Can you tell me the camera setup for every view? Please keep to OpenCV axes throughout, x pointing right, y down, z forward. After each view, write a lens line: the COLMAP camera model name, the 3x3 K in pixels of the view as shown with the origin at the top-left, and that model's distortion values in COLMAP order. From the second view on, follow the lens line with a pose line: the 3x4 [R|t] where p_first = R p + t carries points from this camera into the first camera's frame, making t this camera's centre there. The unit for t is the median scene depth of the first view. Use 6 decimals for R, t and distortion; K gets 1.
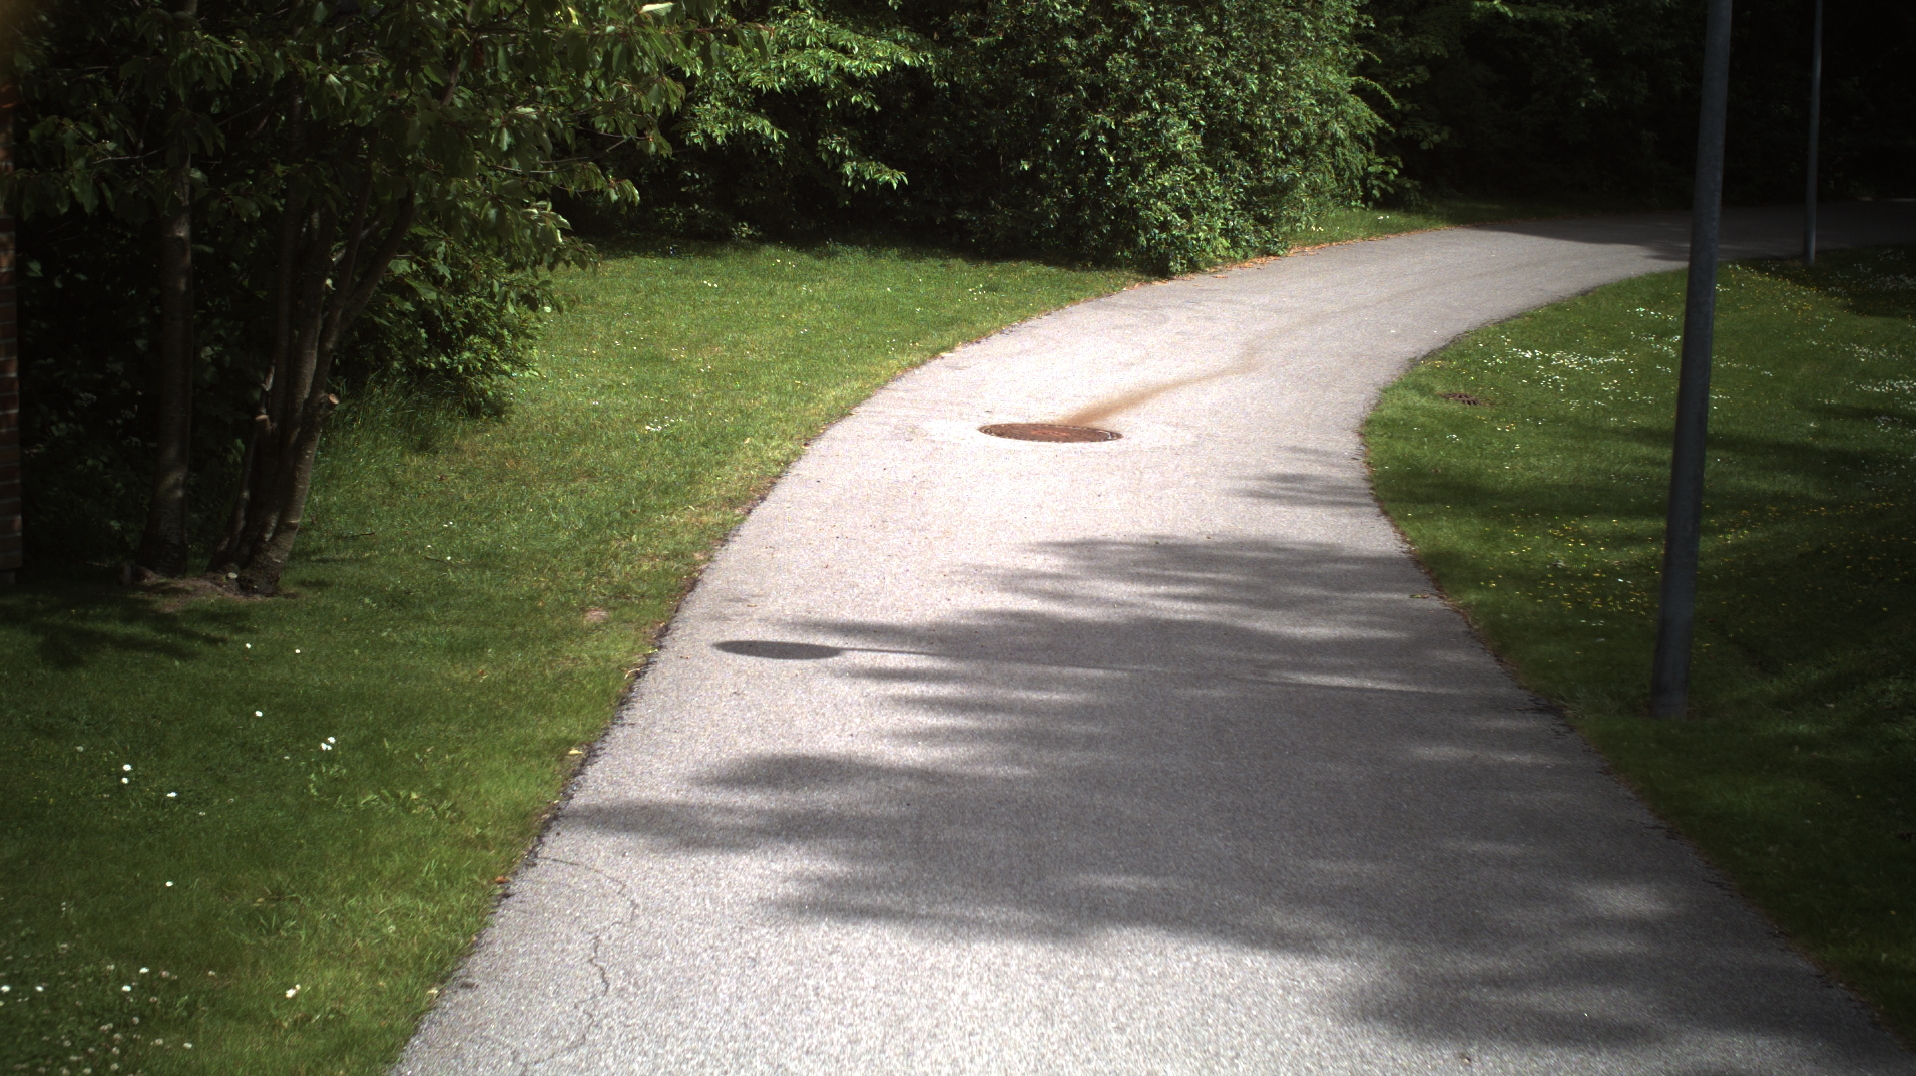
lens RADIAL K [[3203.9, 0, 958.0], [0, 3203.9, 538.0], [0, 0, 1]] dist [-0.256515, -0.001136]
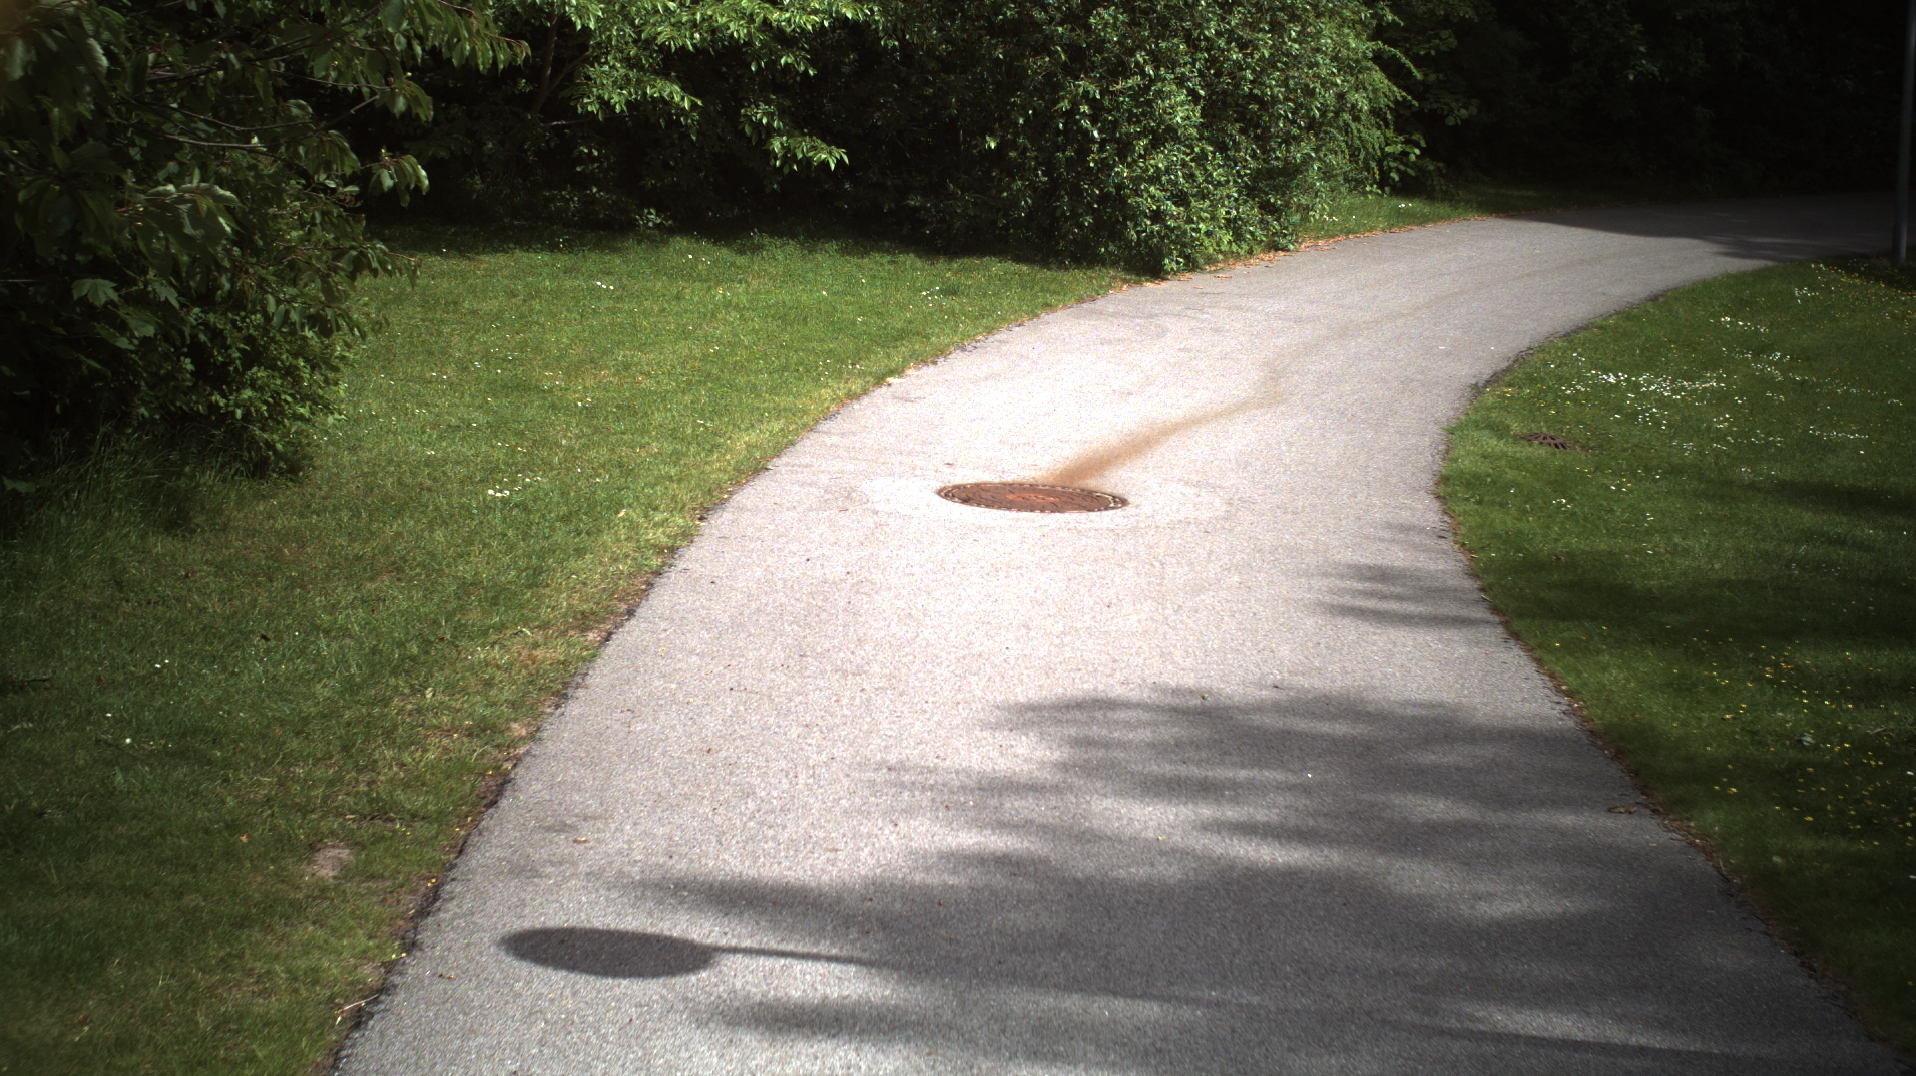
lens RADIAL K [[3203.9, 0, 958.0], [0, 3203.9, 538.0], [0, 0, 1]] dist [-0.256515, -0.001136]
pose [[0.999862, 0.003918, 0.016122, -0.000459], [-0.004026, 0.999970, 0.006672, -0.019889], [-0.016095, -0.006736, 0.999848, 0.175803]]
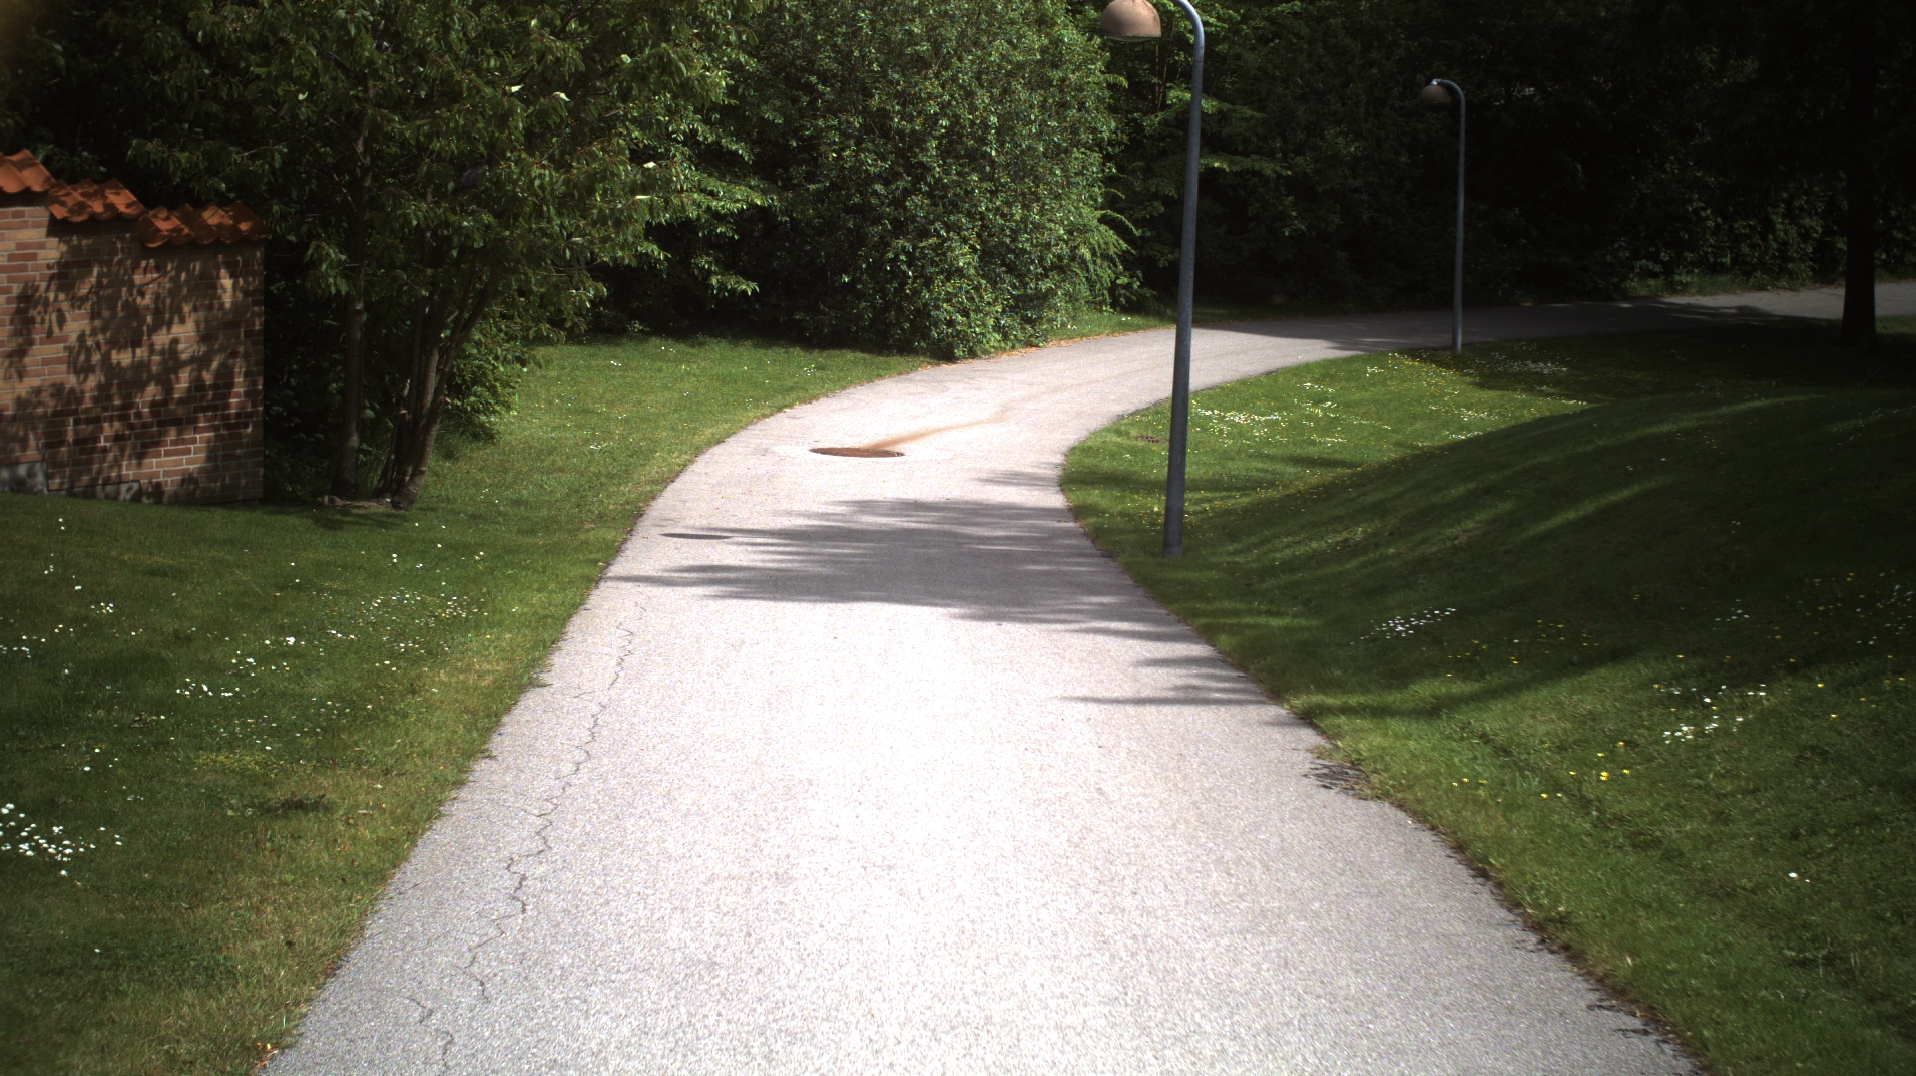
lens RADIAL K [[3201.0, 0, 958.0], [0, 3201.0, 538.0], [0, 0, 1]] dist [-0.299280, 0.451188]
pose [[0.998764, -0.002133, 0.049653, 0.001072], [0.004017, 0.999275, -0.037867, 0.045385], [-0.049536, 0.038019, 0.998048, -0.353895]]
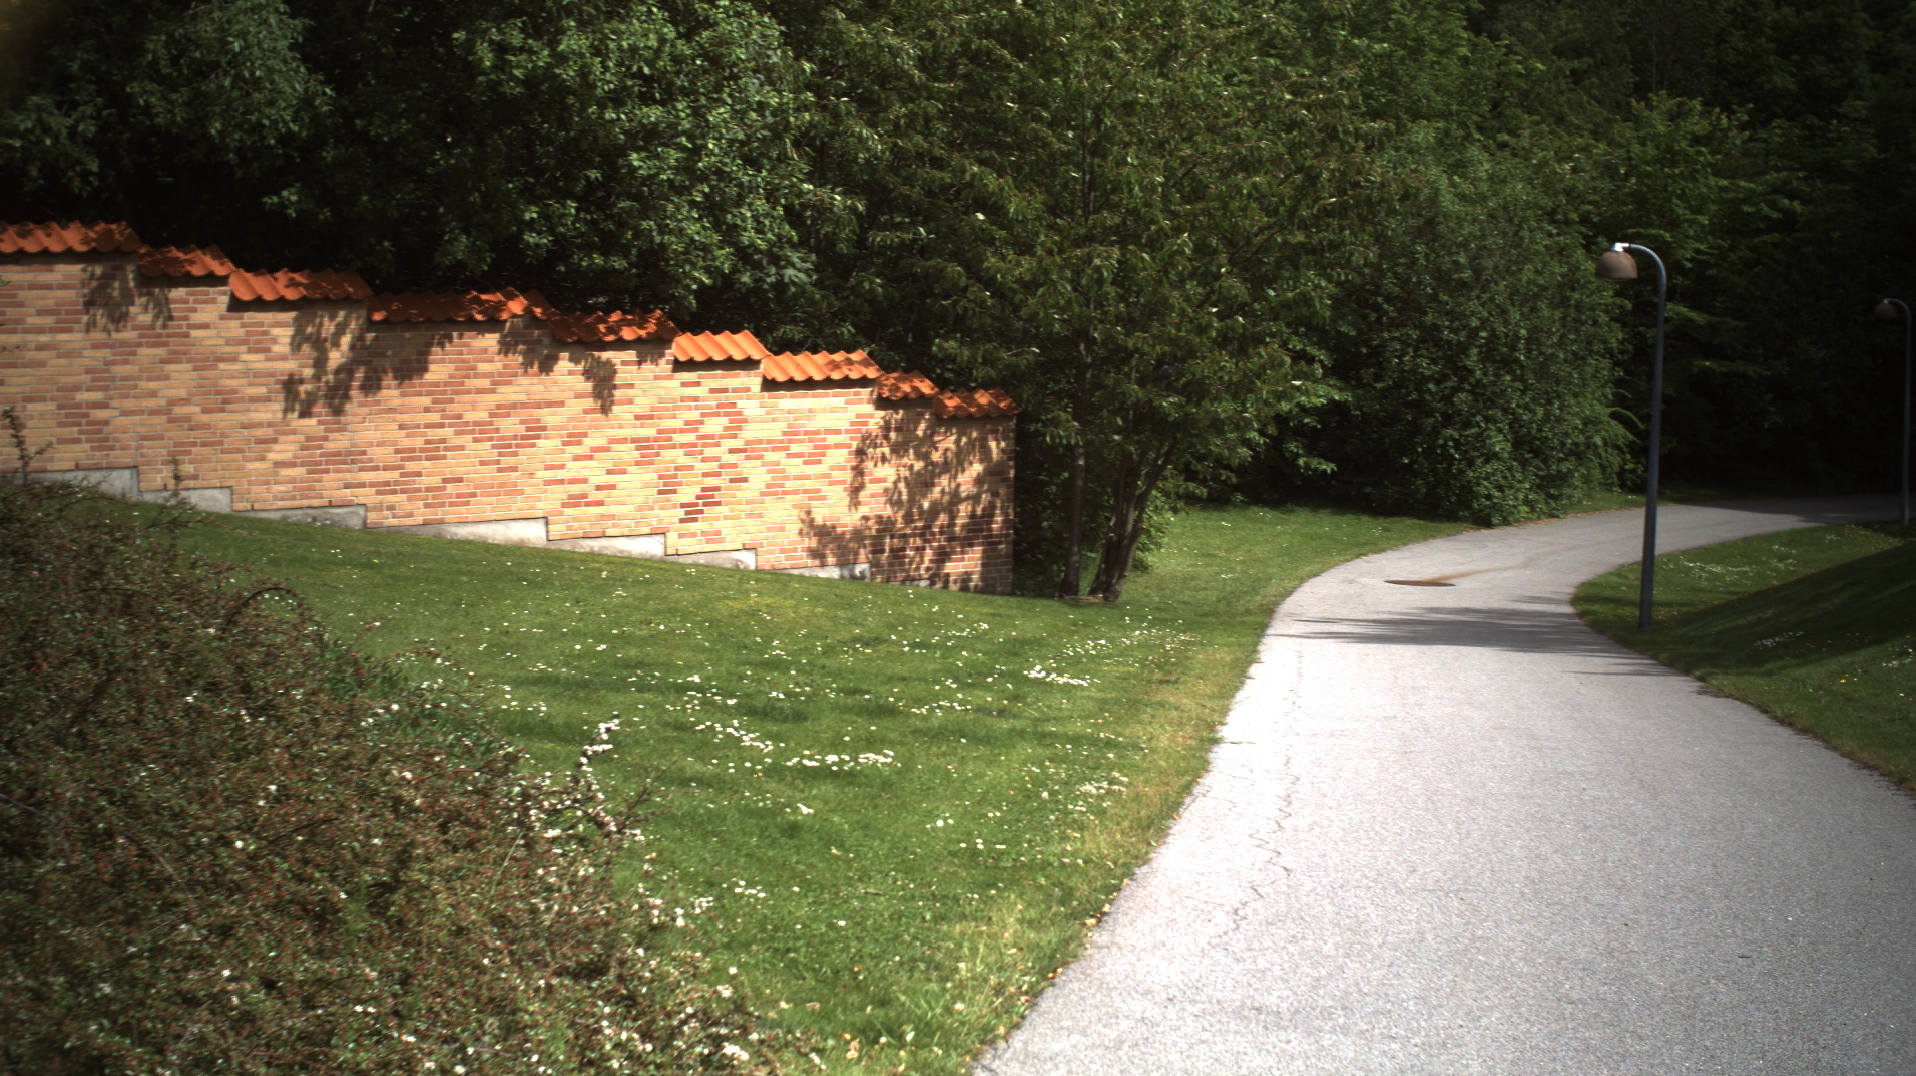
lens RADIAL K [[3201.0, 0, 958.0], [0, 3201.0, 538.0], [0, 0, 1]] dist [-0.299280, 0.451188]
pose [[0.993478, 0.008176, -0.113733, -0.022702], [-0.019788, 0.994653, -0.101356, 0.101708], [0.112296, 0.102945, 0.988328, -0.698888]]
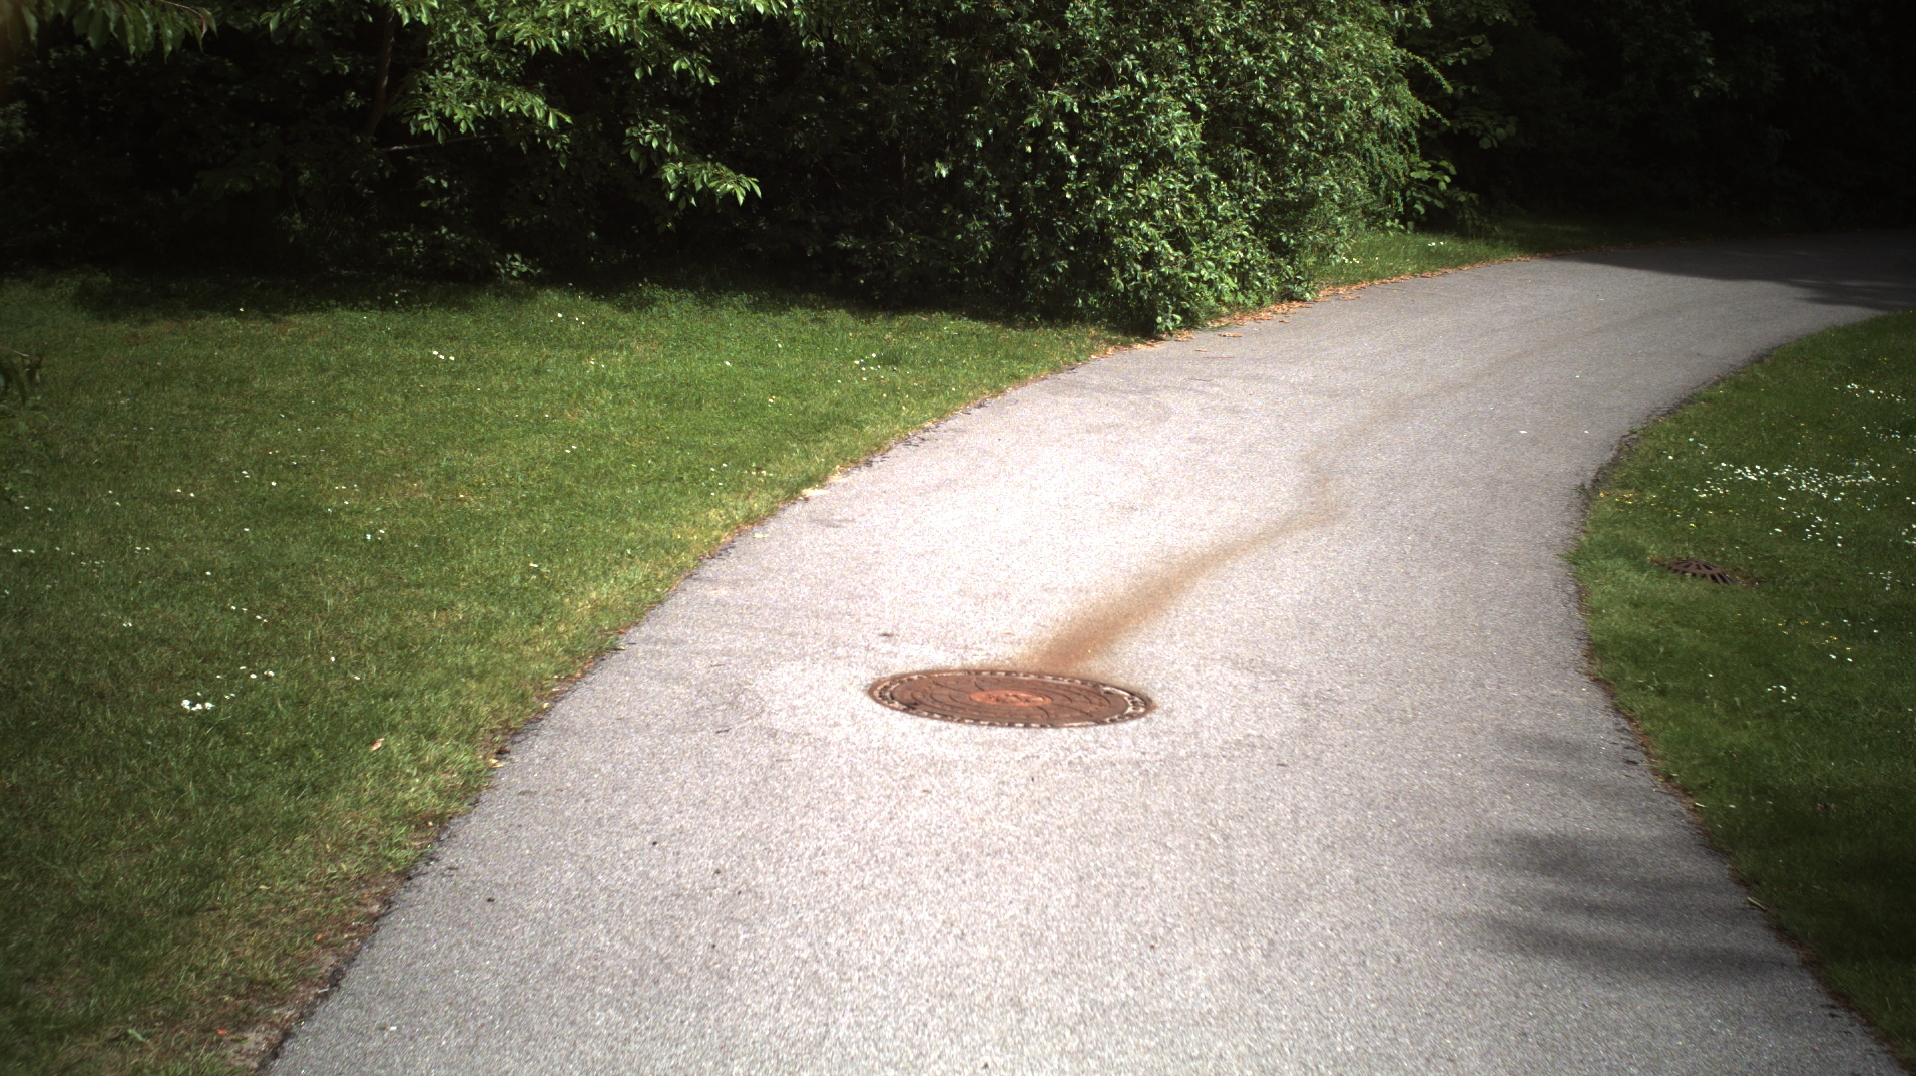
lens RADIAL K [[3203.9, 0, 958.0], [0, 3203.9, 538.0], [0, 0, 1]] dist [-0.256515, -0.001136]
pose [[0.999453, 0.000071, 0.033068, 0.002824], [0.000019, 0.999996, -0.002710, -0.039703], [-0.033068, 0.002709, 0.999449, 0.350896]]
